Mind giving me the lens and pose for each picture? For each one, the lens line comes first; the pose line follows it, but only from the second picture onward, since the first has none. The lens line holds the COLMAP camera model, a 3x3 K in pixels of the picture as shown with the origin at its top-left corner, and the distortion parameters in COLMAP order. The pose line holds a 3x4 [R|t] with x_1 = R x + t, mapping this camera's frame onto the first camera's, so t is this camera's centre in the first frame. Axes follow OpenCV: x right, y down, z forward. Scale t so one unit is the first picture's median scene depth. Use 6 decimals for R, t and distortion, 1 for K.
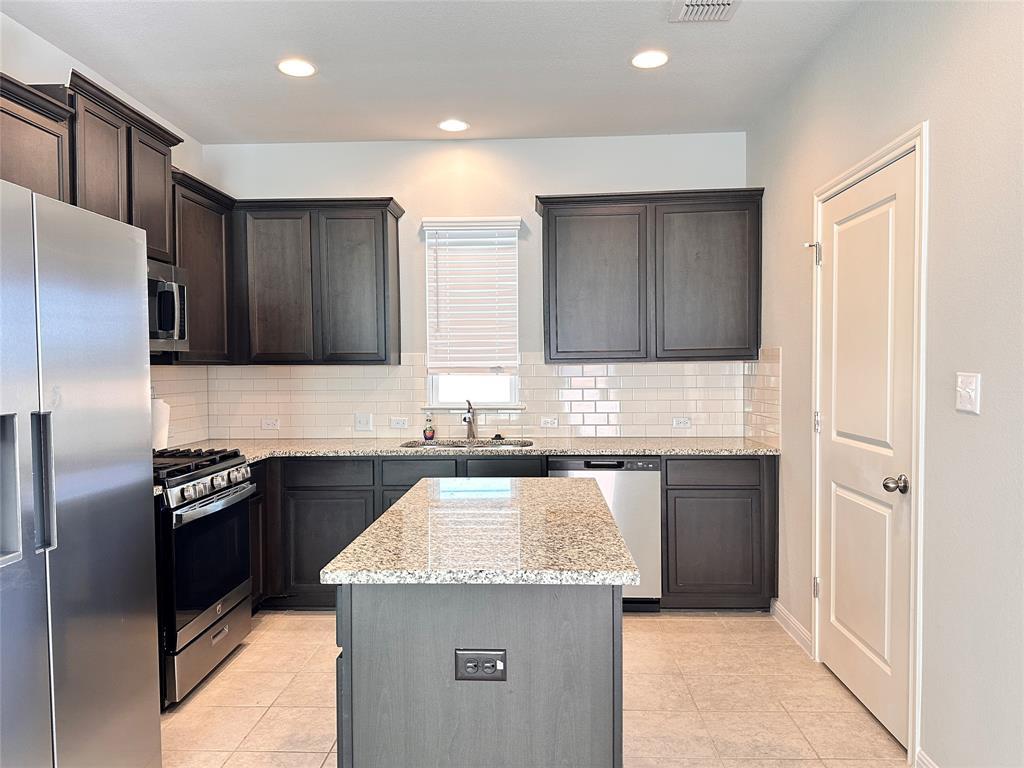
lens RADIAL K [[724.8, 0, 514.1], [0, 724.8, 382.5], [0, 0, 1]] dist [0.057246, -0.056943]
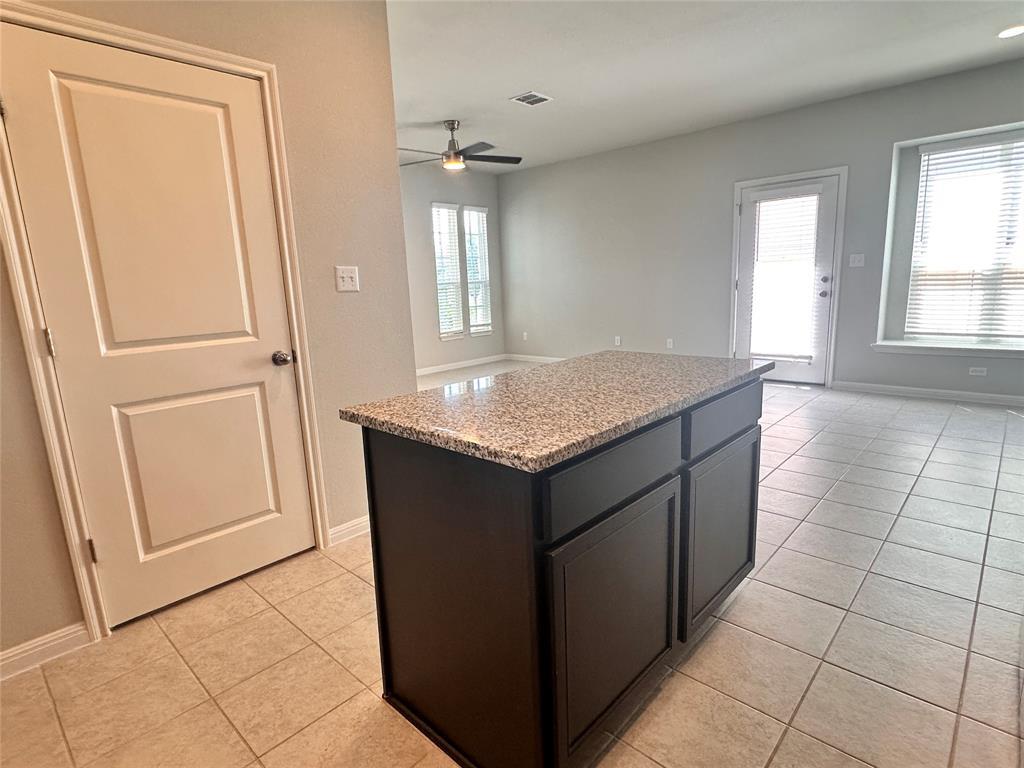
lens RADIAL K [[550.5, 0, 511.8], [0, 550.5, 386.6], [0, 0, 1]] dist [0.003611, 0.002525]
pose [[-0.757326, -0.088021, 0.647077, -0.252001], [0.060942, 0.977025, 0.204228, 0.011050], [-0.650187, 0.194101, -0.734562, 0.933798]]
